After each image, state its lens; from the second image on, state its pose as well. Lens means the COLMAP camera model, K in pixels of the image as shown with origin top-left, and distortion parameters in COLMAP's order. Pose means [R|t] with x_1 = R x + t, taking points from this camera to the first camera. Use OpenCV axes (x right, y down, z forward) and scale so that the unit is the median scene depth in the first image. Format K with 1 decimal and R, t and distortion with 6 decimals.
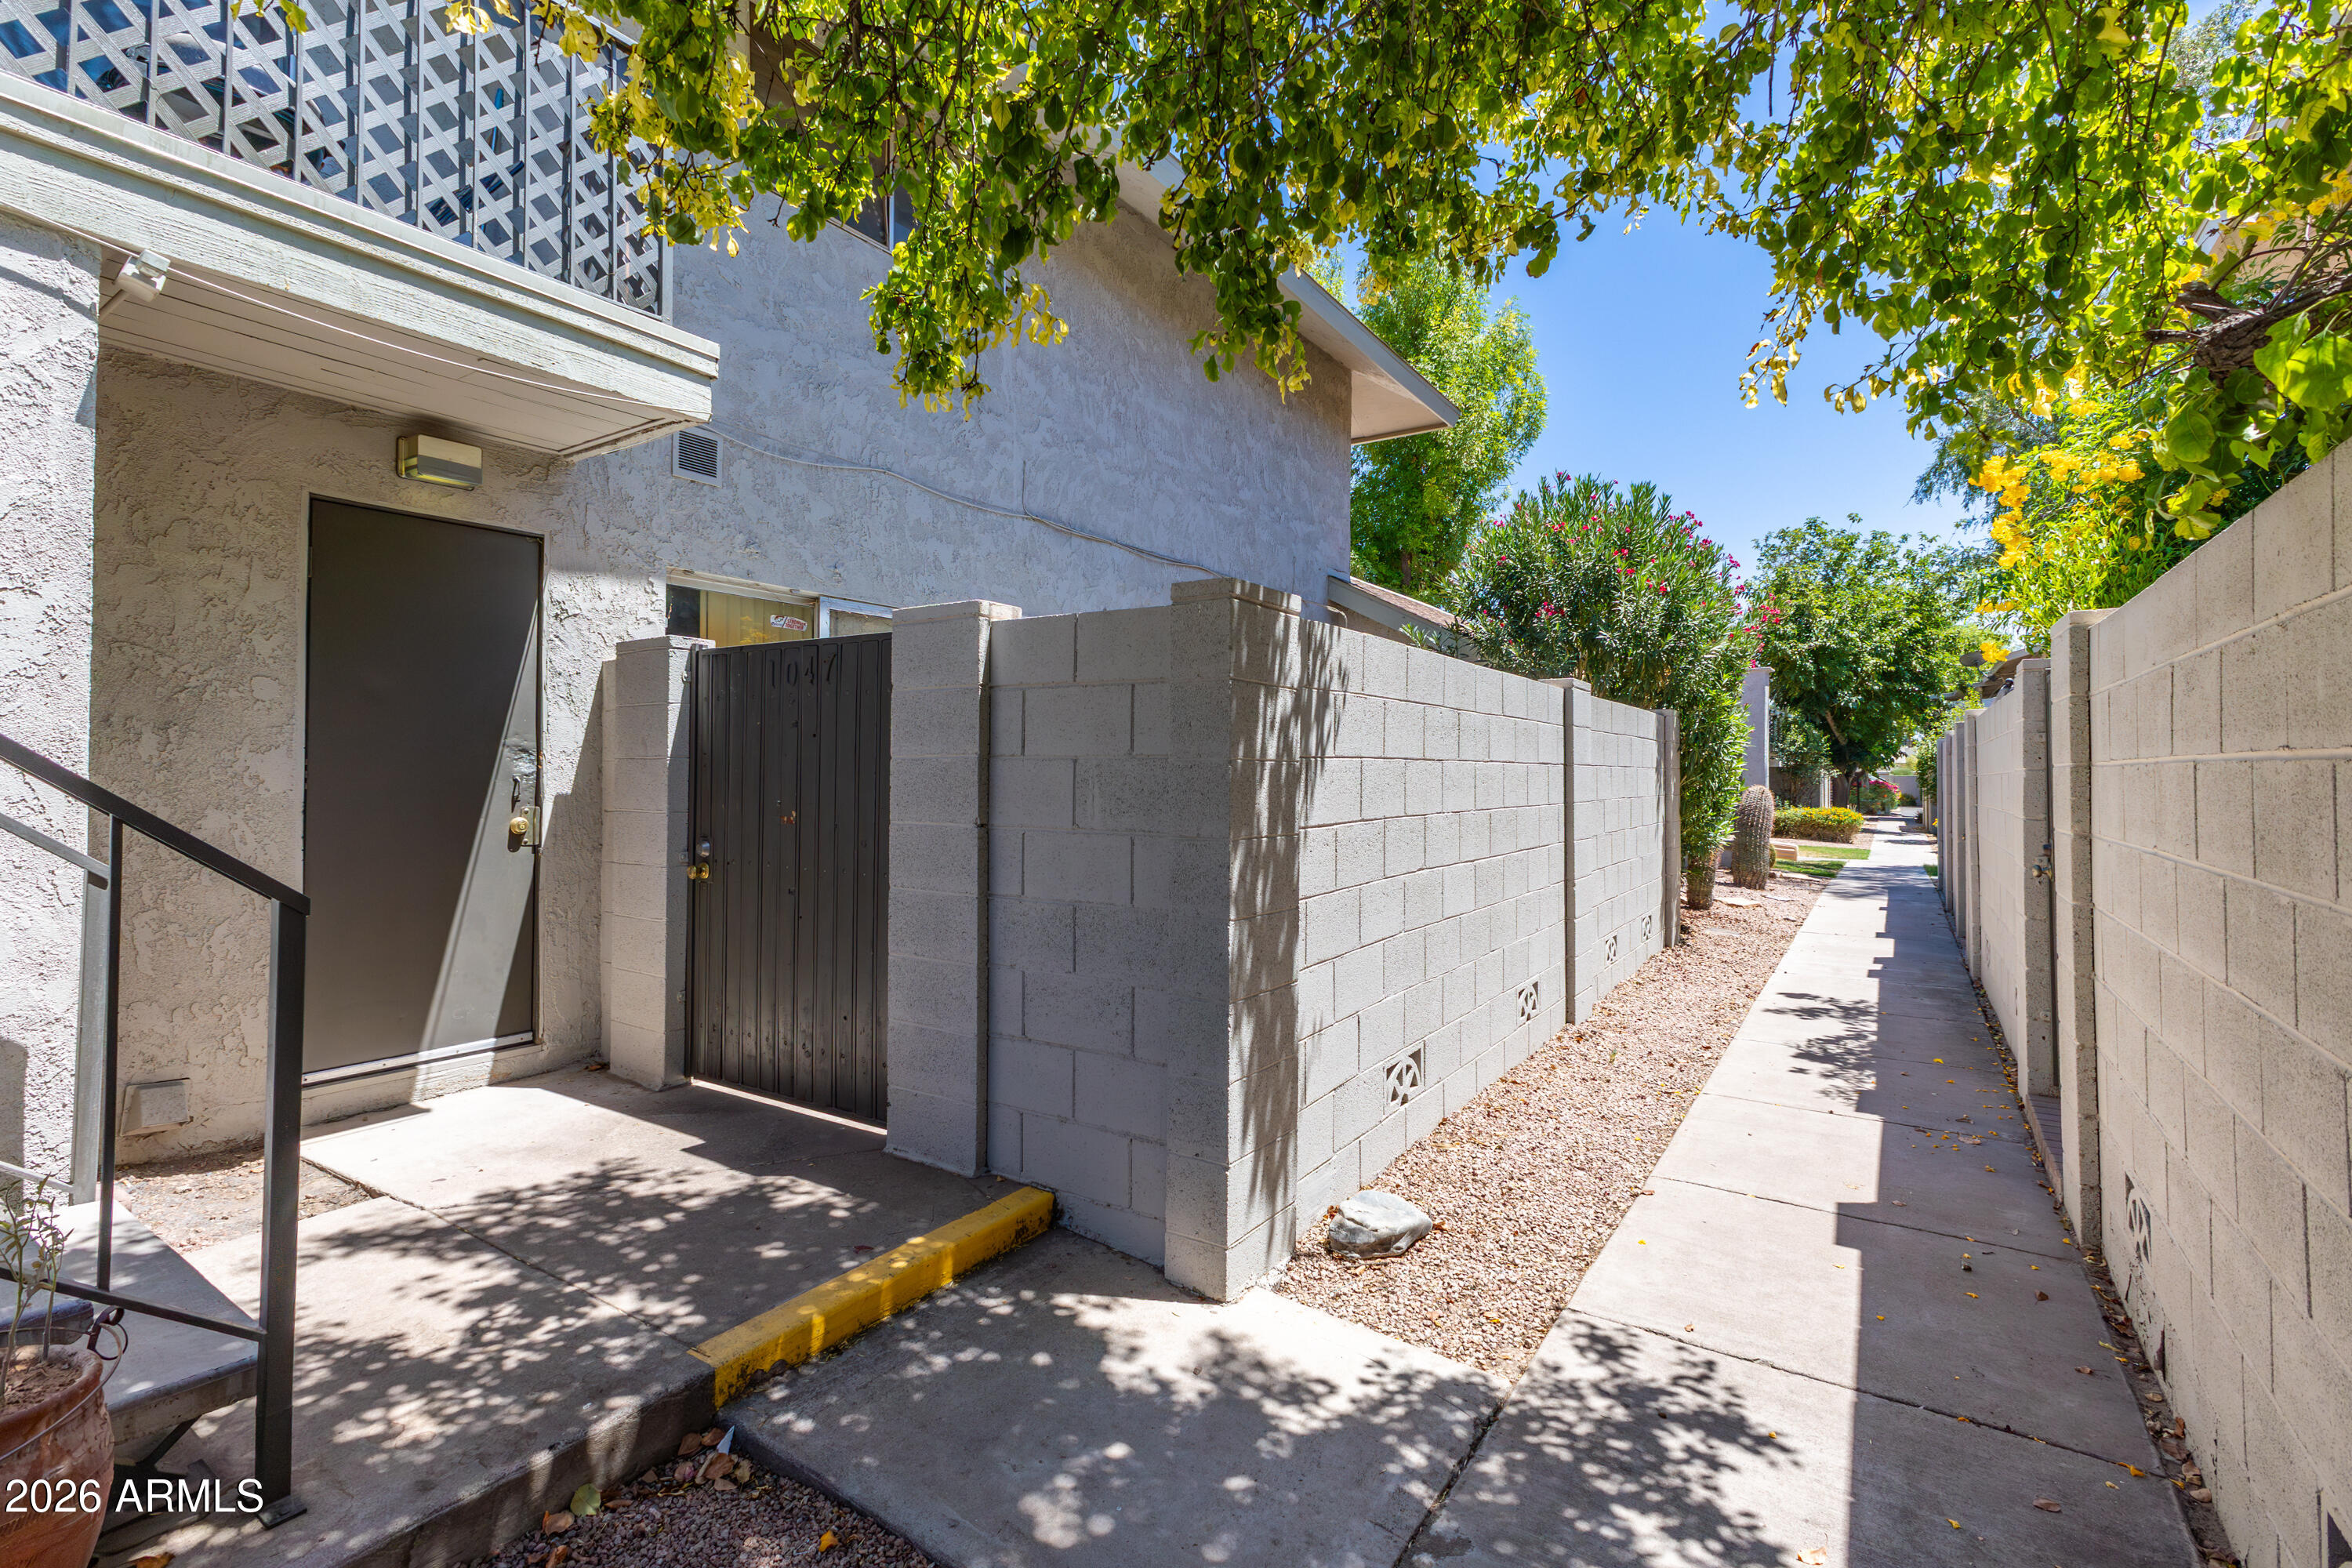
lens RADIAL K [[1041.4, 0, 1177.6], [0, 1041.4, 774.4], [0, 0, 1]] dist [0.000125, 0.000113]
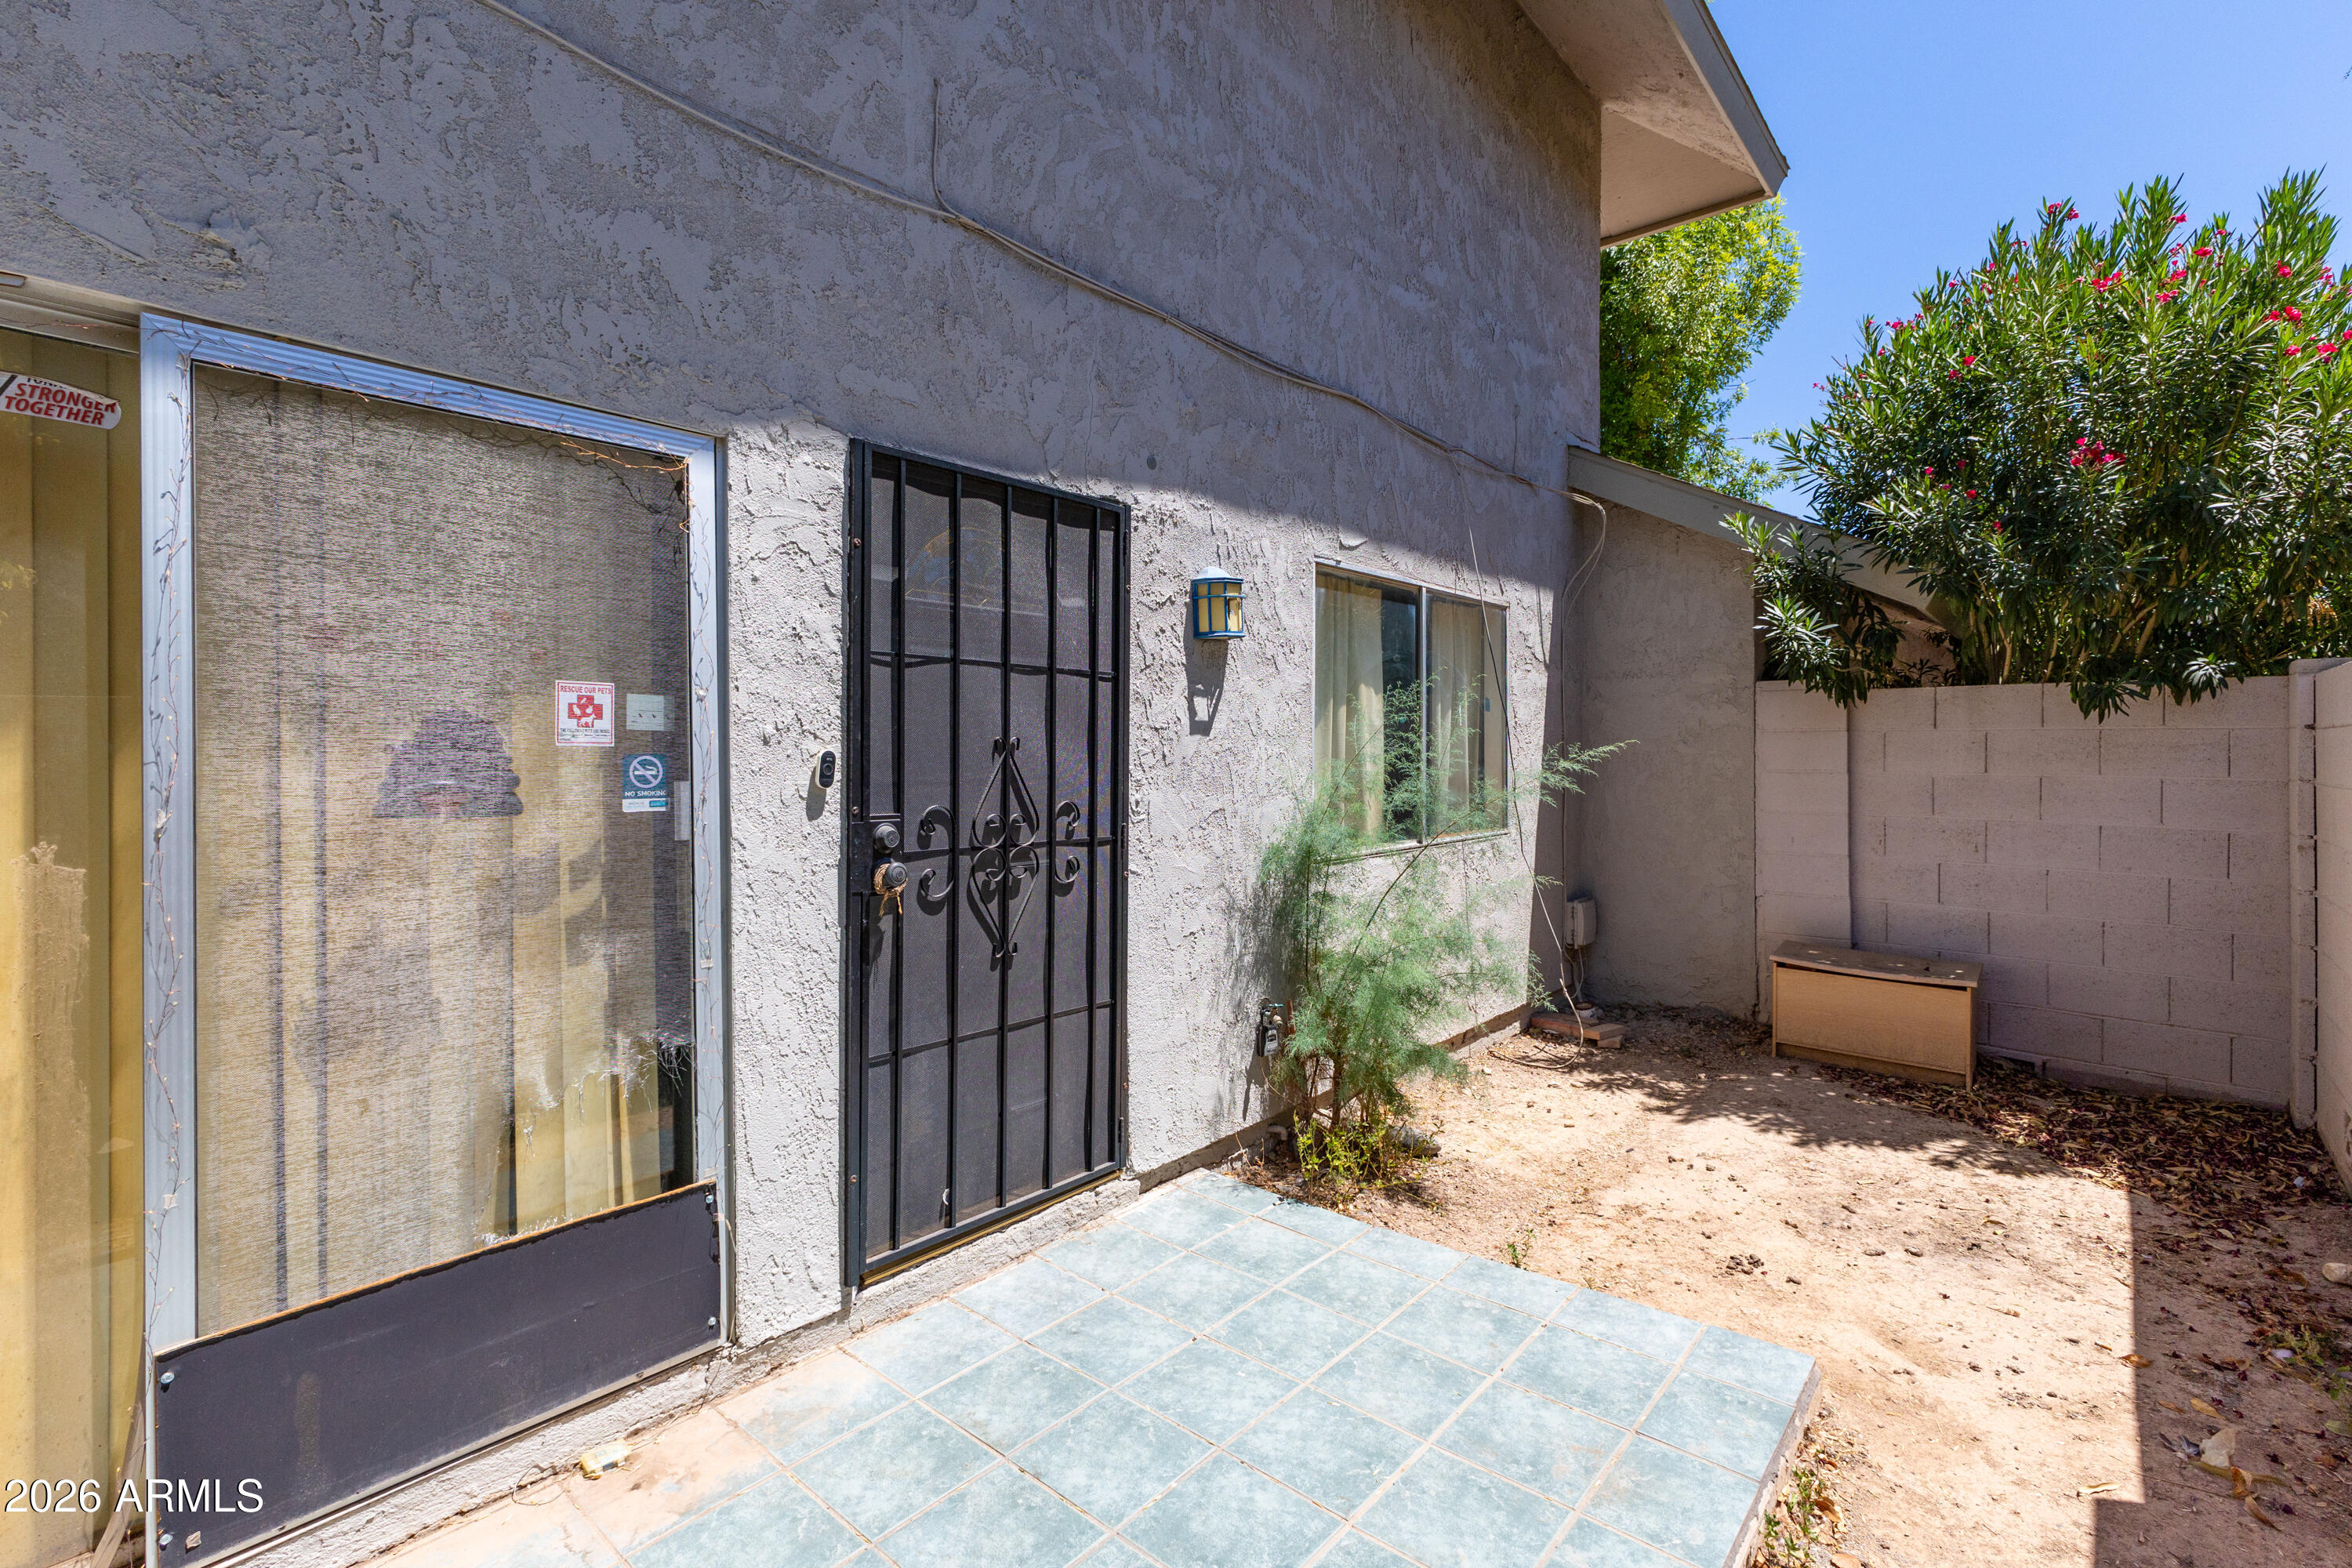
lens RADIAL K [[1041.4, 0, 1175.6], [0, 1041.4, 770.4], [0, 0, 1]] dist [0.000125, 0.000113]
pose [[0.991822, -0.009085, -0.127301, -0.001678], [0.011017, 0.999834, 0.014479, -0.025470], [0.127149, -0.015763, 0.991758, 0.502682]]
